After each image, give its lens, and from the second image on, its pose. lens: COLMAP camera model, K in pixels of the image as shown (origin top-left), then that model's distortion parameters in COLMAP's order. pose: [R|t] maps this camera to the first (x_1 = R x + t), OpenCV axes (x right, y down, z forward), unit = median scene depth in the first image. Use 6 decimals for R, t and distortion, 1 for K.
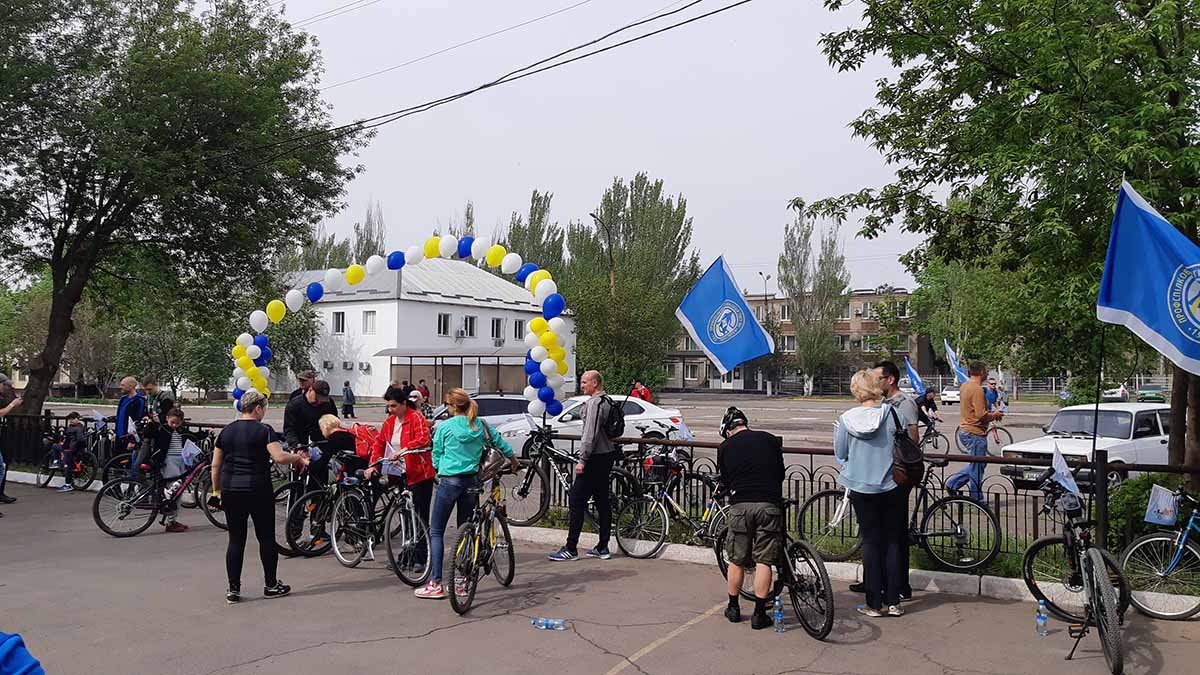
lens RADIAL K [[899.6, 0, 600.0], [0, 899.6, 337.5], [0, 0, 1]] dist [0.049279, -0.092417]
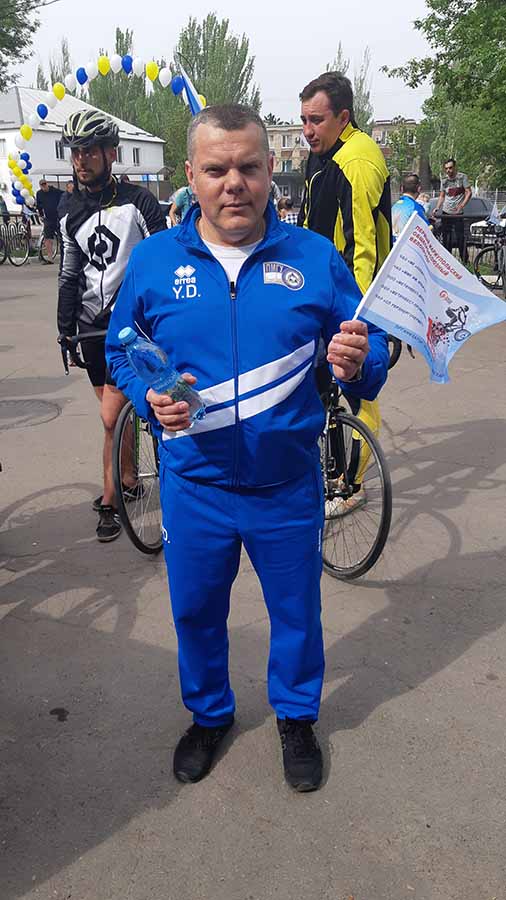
lens RADIAL K [[674.7, 0, 253.0], [0, 674.7, 450.0], [0, 0, 1]] dist [0.049279, -0.092417]
pose [[0.992983, -0.050822, 0.106779, -0.094521], [0.005314, 0.921208, 0.389035, 0.011544], [-0.118137, -0.385738, 0.915014, -0.223645]]
